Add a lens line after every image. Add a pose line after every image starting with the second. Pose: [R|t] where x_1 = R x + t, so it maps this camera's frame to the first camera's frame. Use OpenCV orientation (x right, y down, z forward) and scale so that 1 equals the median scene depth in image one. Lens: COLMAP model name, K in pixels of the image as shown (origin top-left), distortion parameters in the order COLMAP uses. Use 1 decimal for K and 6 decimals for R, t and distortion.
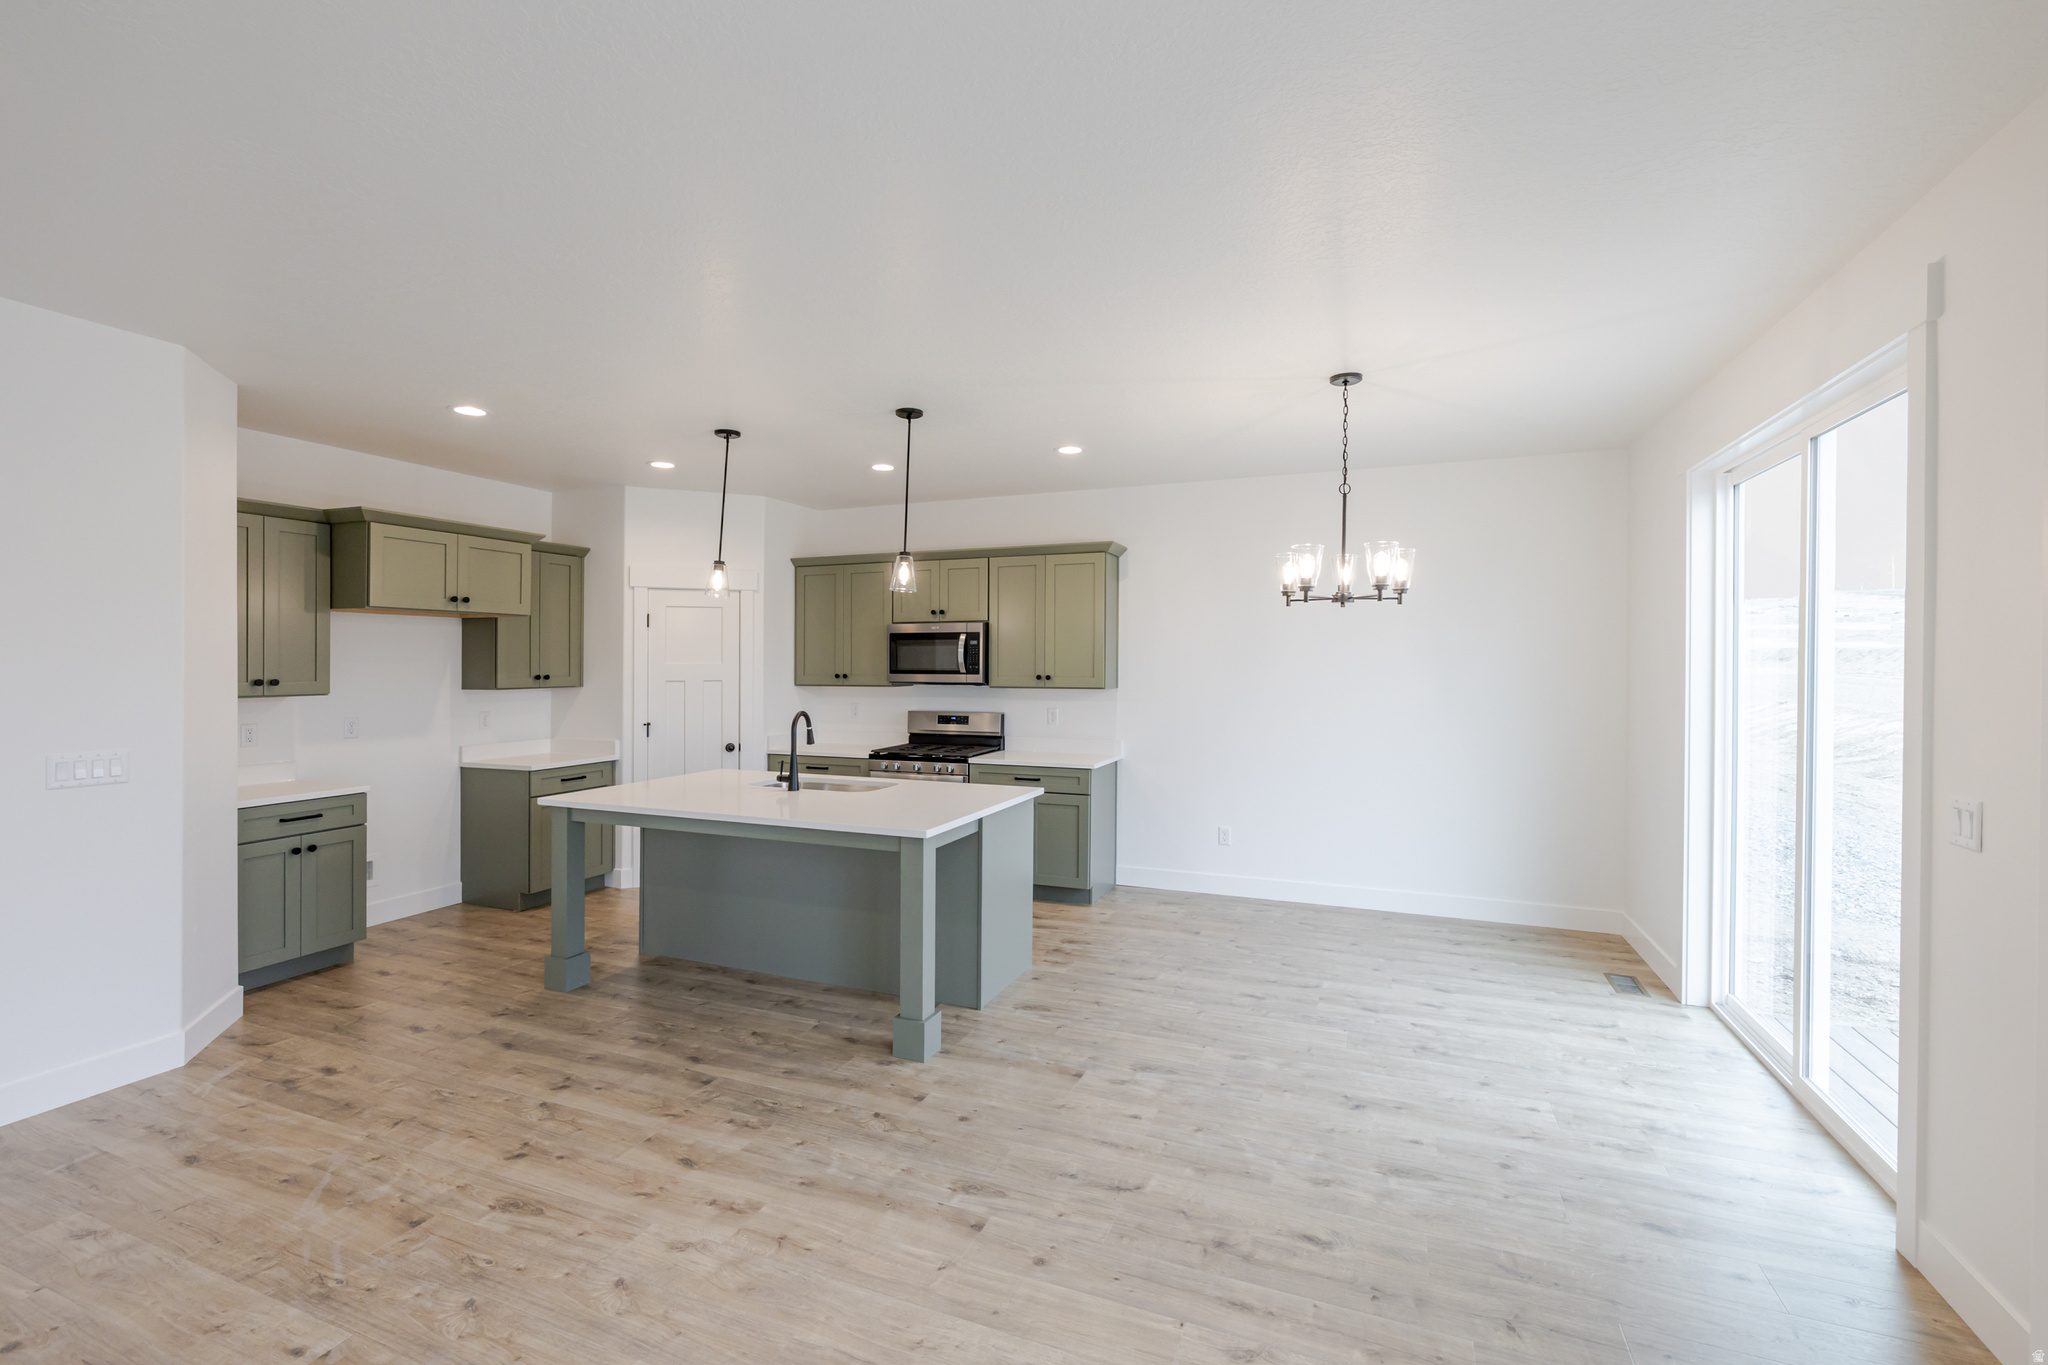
lens RADIAL K [[890.3, 0, 1032.3], [0, 890.3, 670.4], [0, 0, 1]] dist [0.006998, -0.000895]
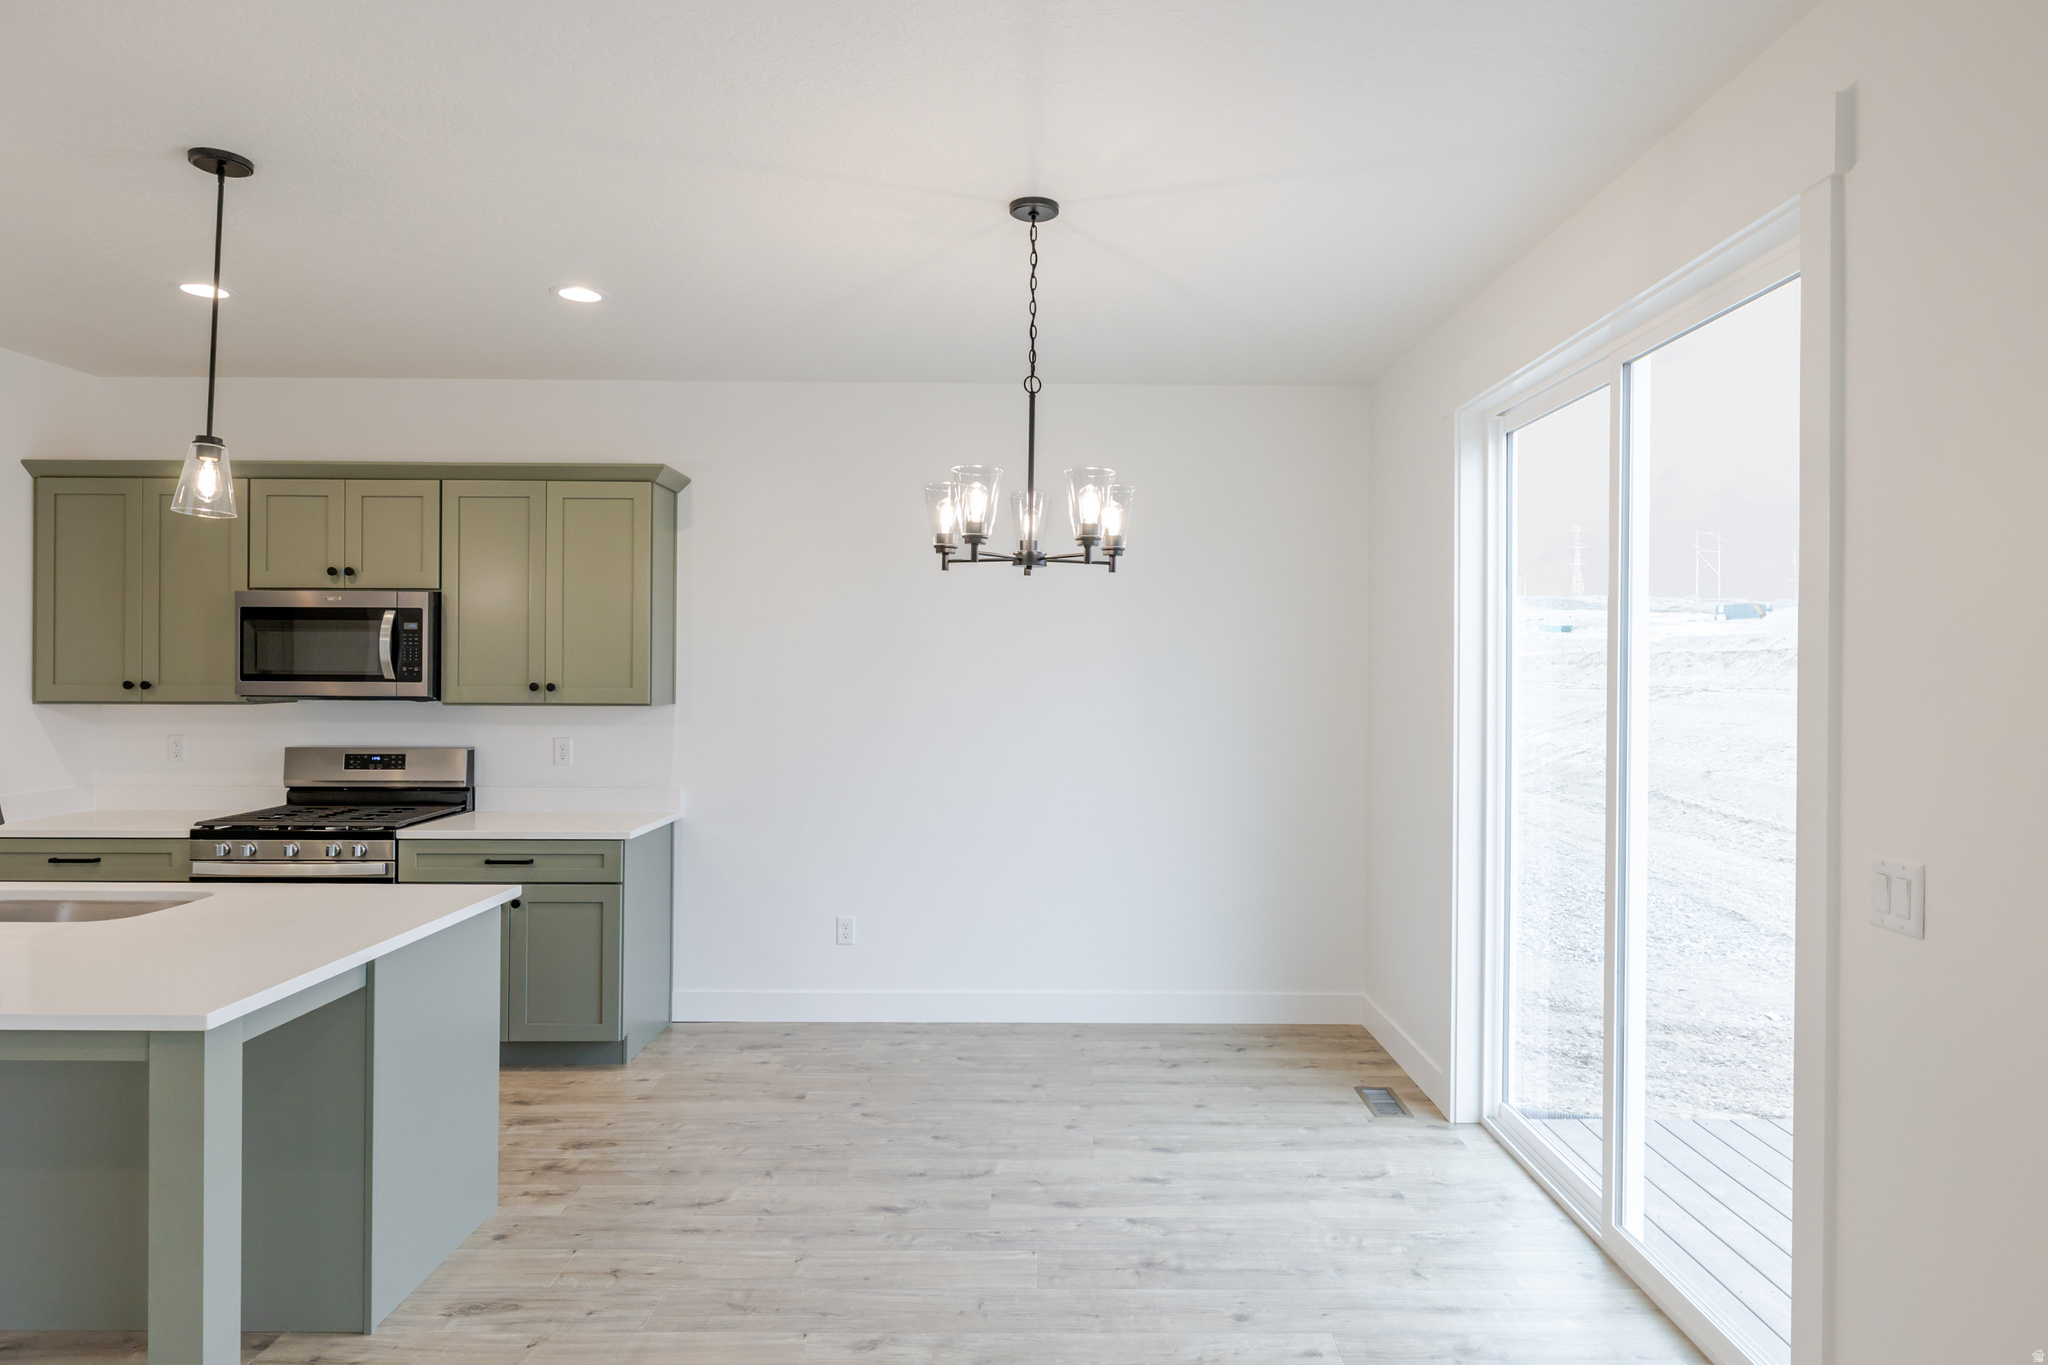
lens RADIAL K [[1166.5, 0, 1054.2], [0, 1166.5, 671.0], [0, 0, 1]] dist [0.007182, -0.003079]
pose [[0.926517, 0.002916, 0.376242, 0.050634], [-0.000399, 0.999977, -0.006767, 0.002670], [-0.376253, 0.006120, 0.926497, 0.213034]]
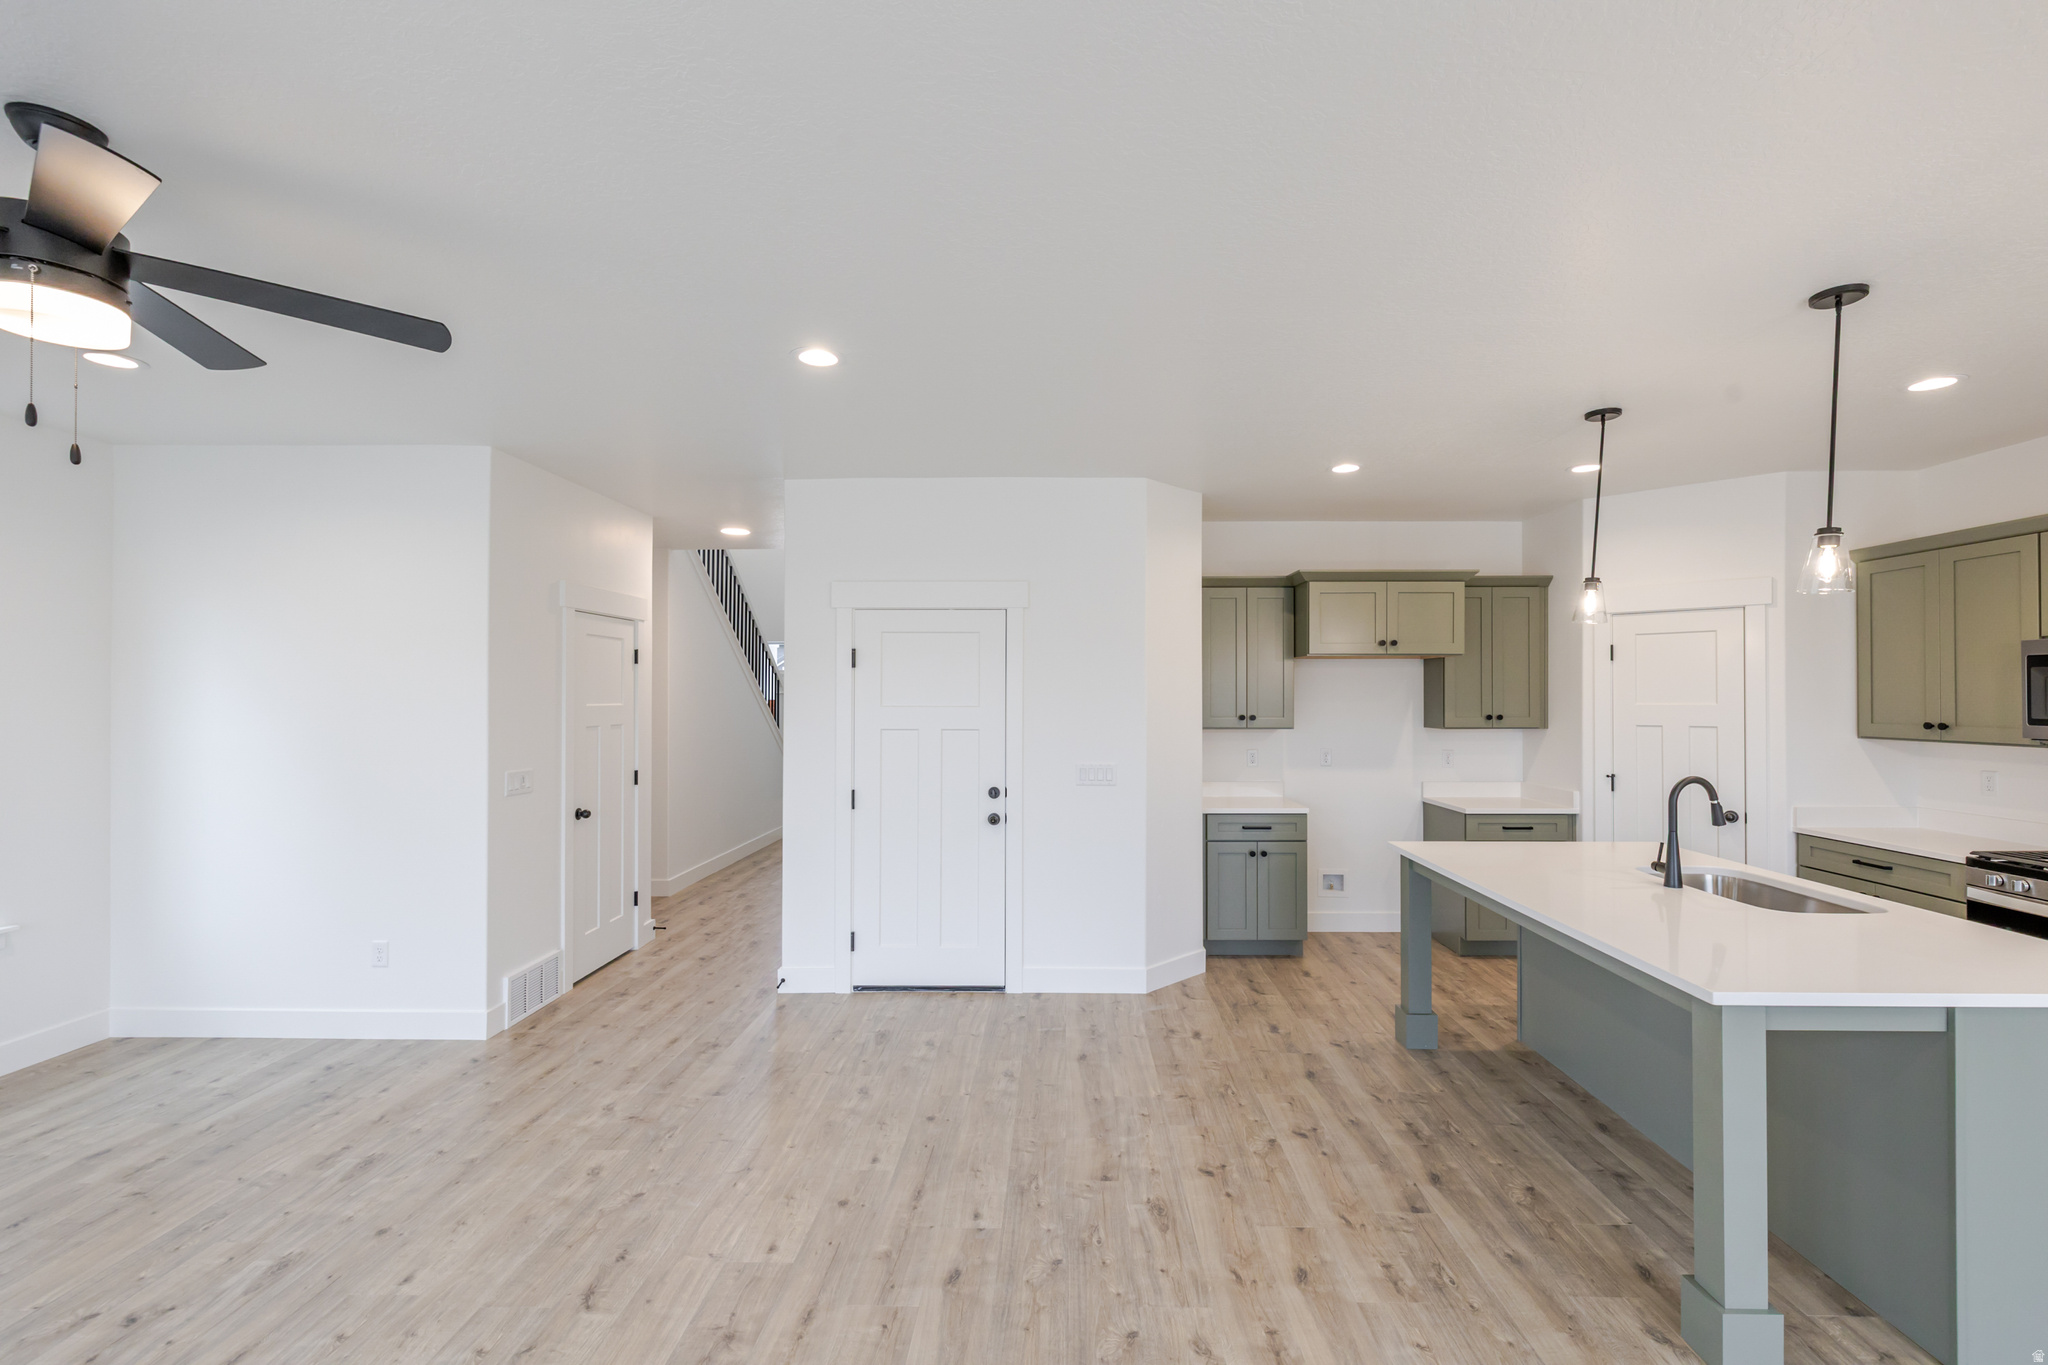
lens RADIAL K [[890.3, 0, 1053.0], [0, 890.3, 694.9], [0, 0, 1]] dist [0.006998, -0.000895]
pose [[0.364100, 0.002160, -0.931357, 0.230637], [-0.010787, 0.999940, -0.001898, -0.013528], [0.931297, 0.010737, 0.364101, 0.293231]]
